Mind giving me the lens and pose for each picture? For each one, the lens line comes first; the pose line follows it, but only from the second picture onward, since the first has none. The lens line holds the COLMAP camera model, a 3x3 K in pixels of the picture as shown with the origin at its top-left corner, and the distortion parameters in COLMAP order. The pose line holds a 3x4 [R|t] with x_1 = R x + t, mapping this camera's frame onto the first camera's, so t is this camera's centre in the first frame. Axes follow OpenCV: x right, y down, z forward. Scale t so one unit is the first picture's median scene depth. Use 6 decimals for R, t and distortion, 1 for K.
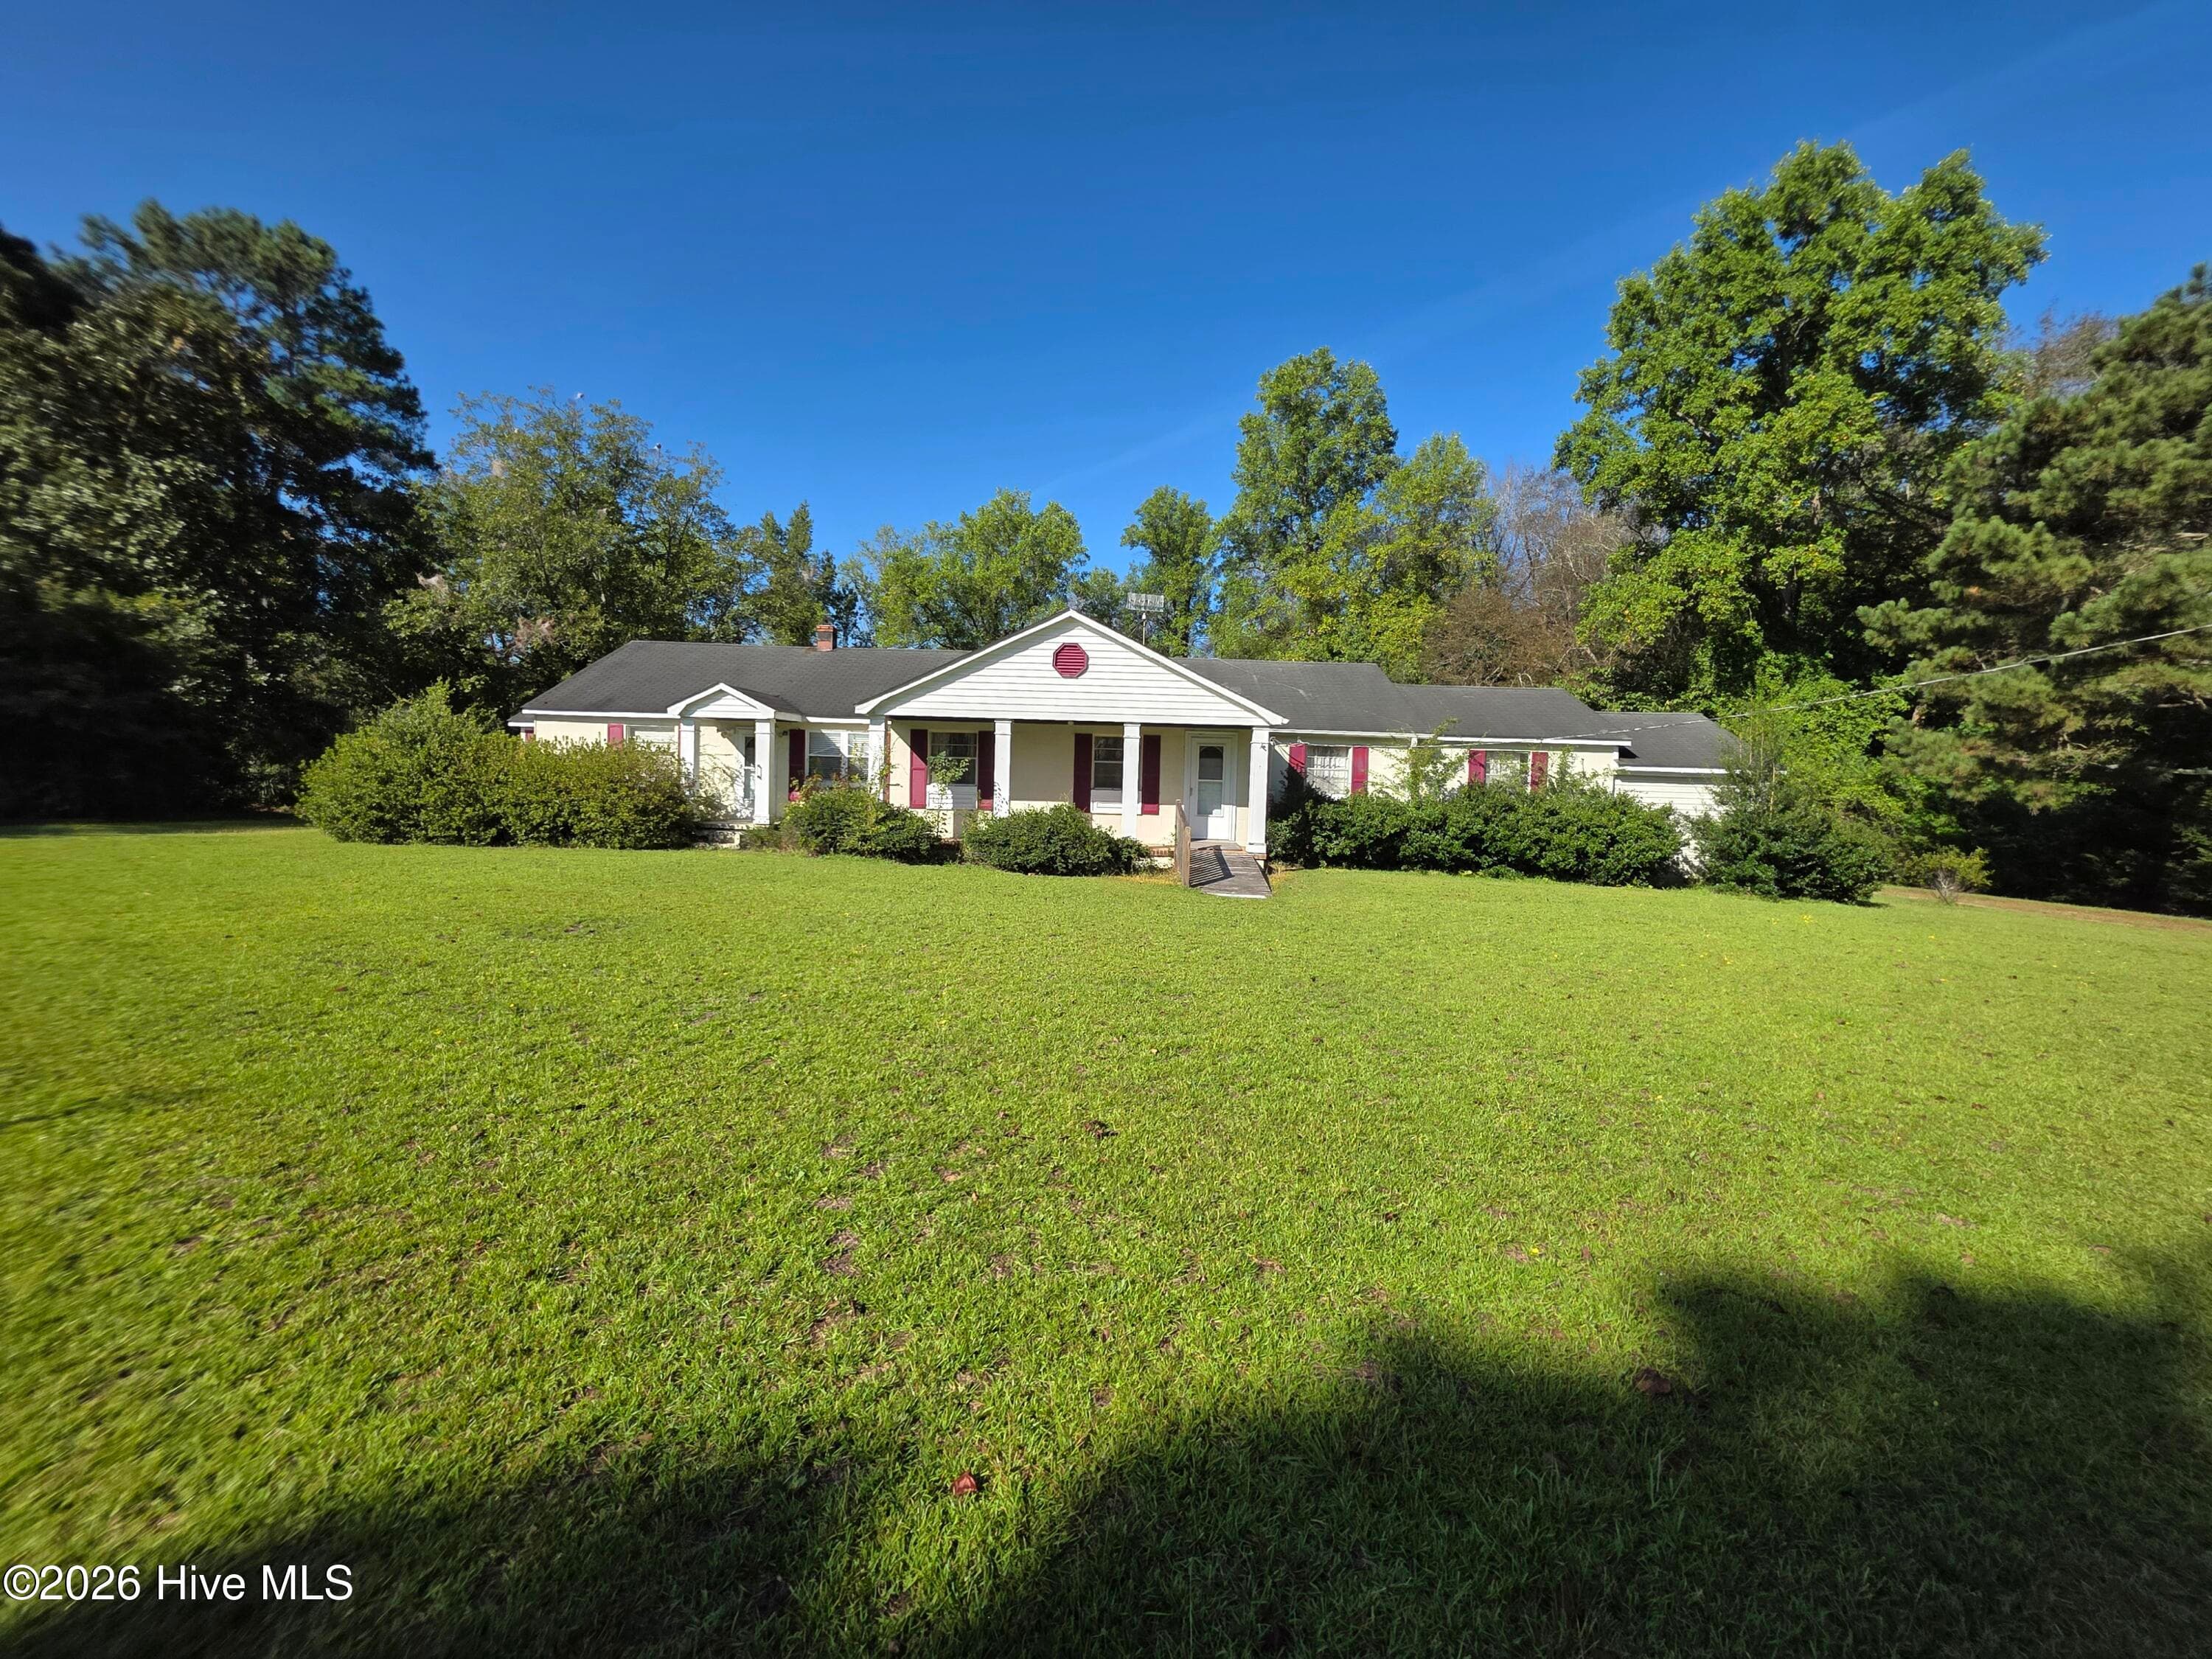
lens RADIAL K [[887.0, 0, 1113.0], [0, 887.0, 812.1], [0, 0, 1]] dist [0.000061, -0.000218]
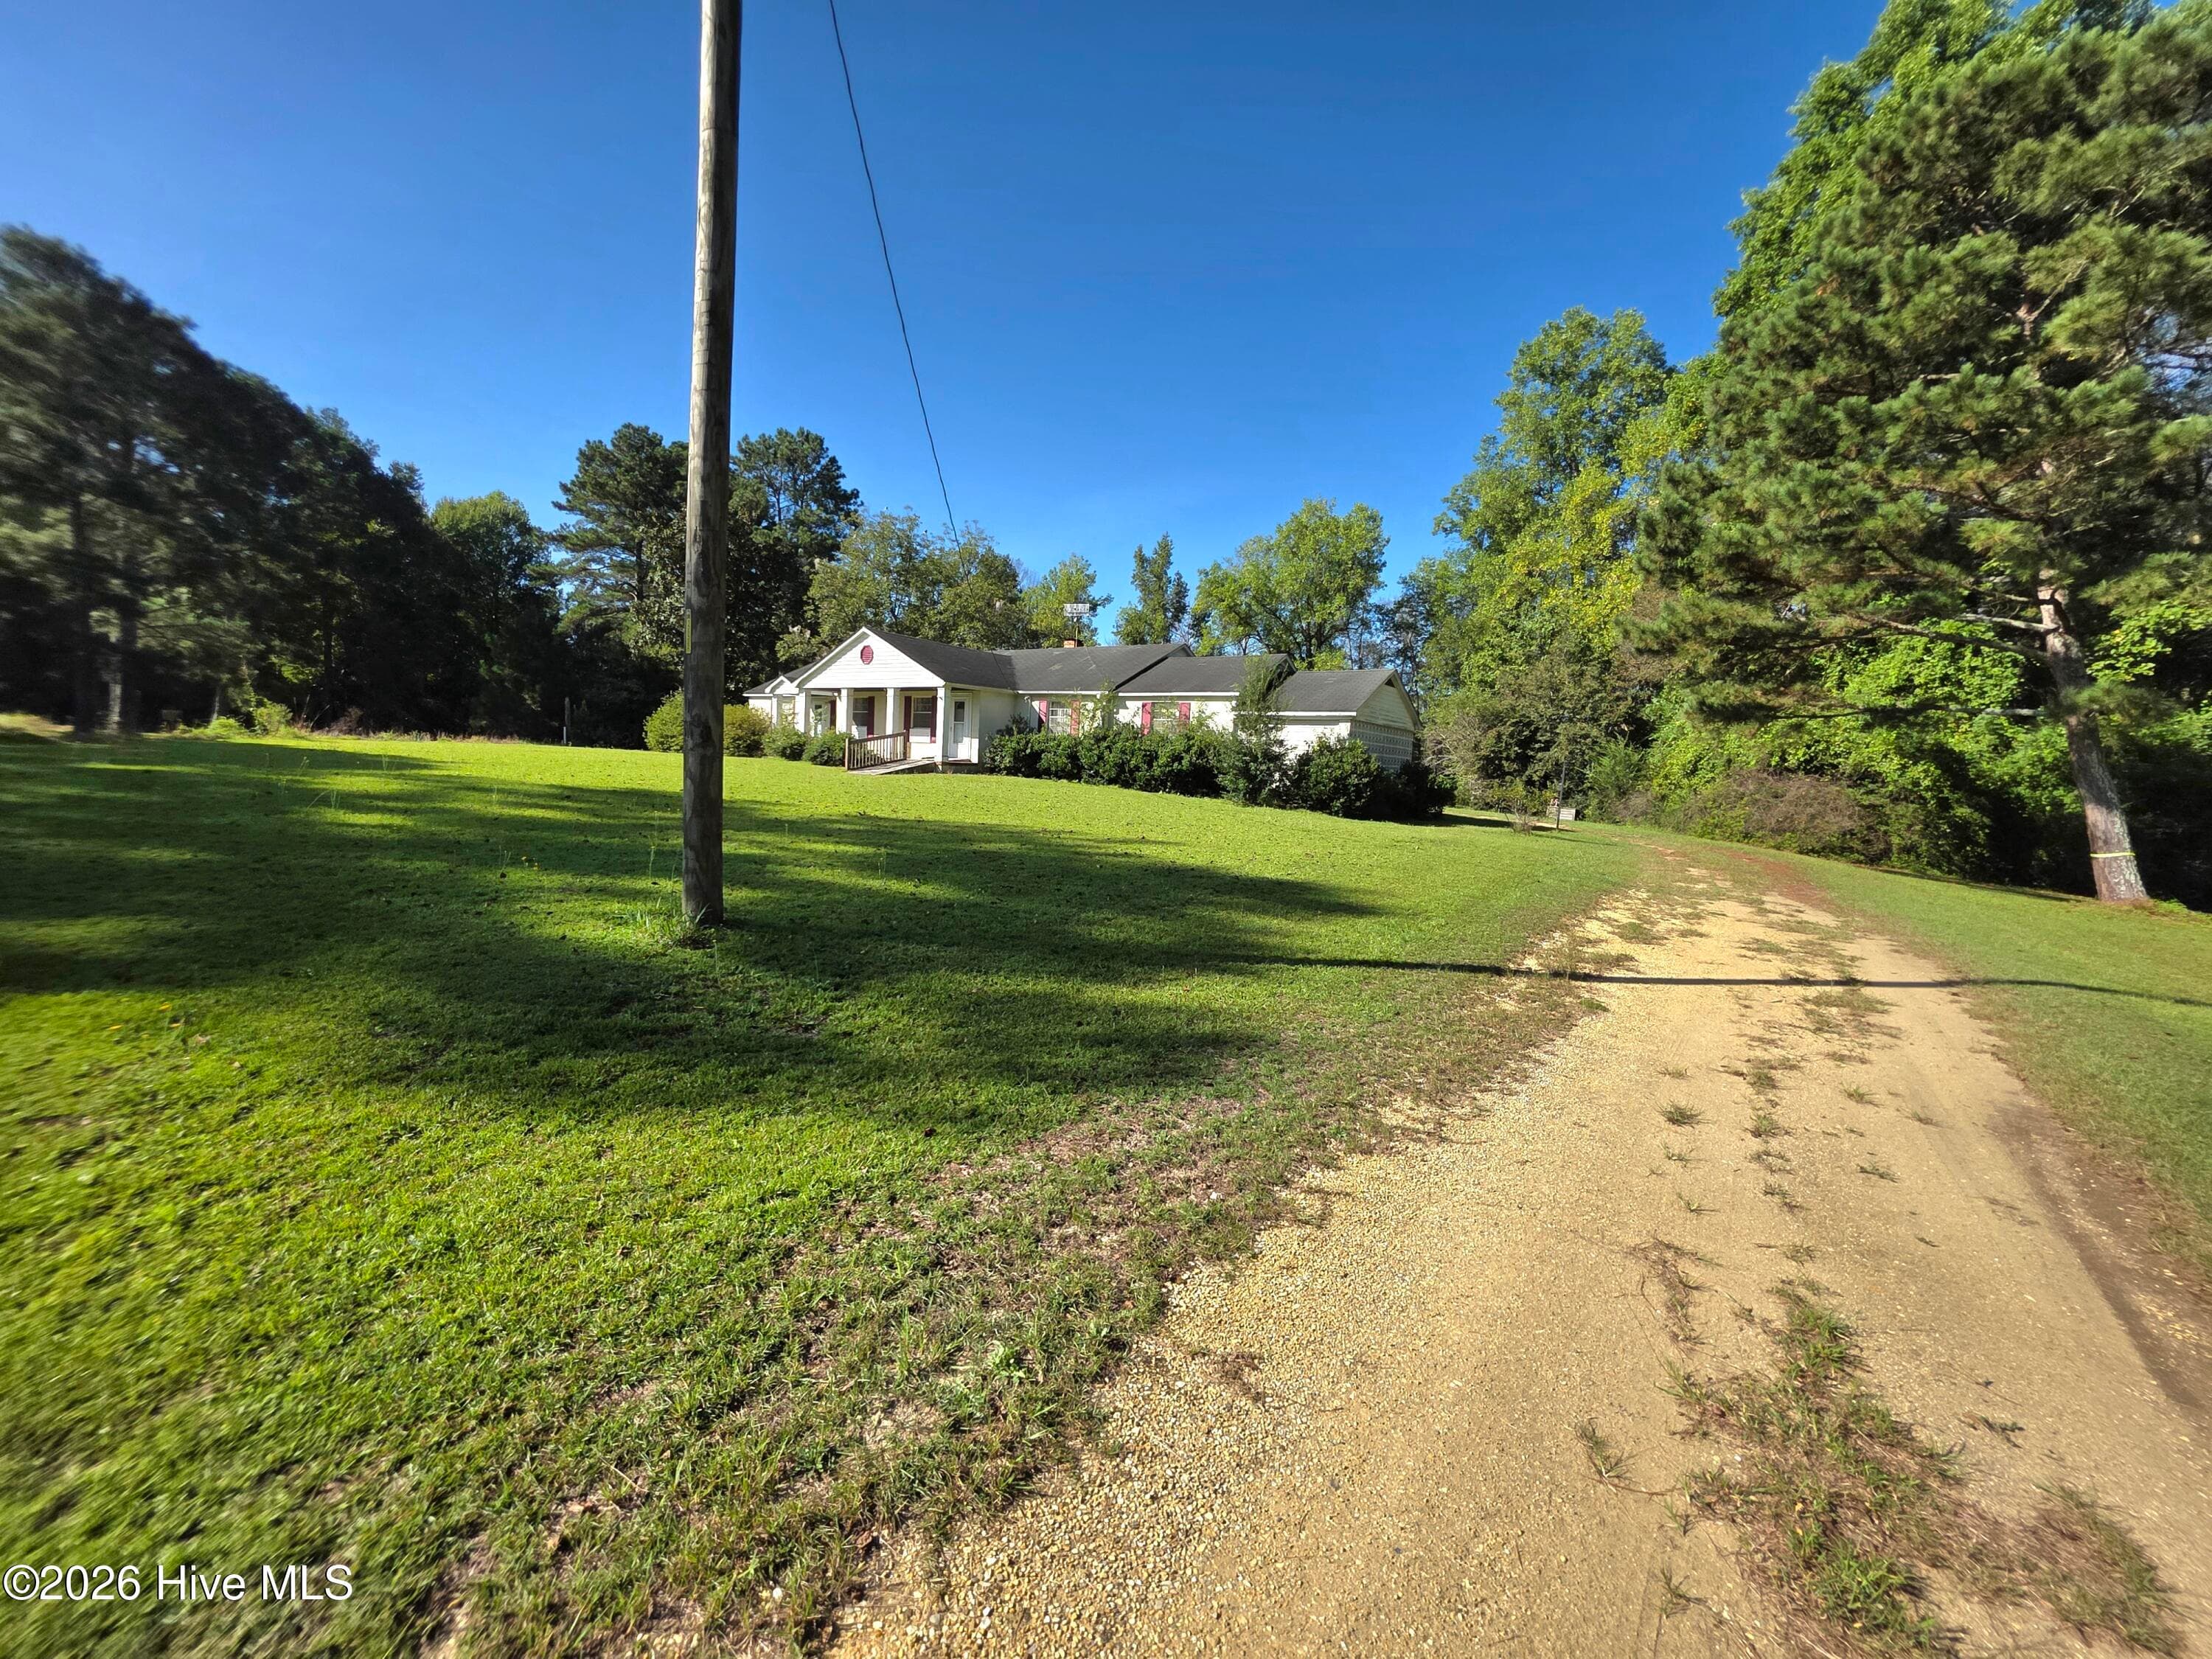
lens RADIAL K [[887.0, 0, 1113.0], [0, 887.0, 812.1], [0, 0, 1]] dist [0.000061, -0.000218]
pose [[0.824649, 0.044903, -0.563859, 1.301759], [-0.045292, 0.998885, 0.013306, 0.098531], [0.563828, 0.014566, 0.825764, -0.213638]]
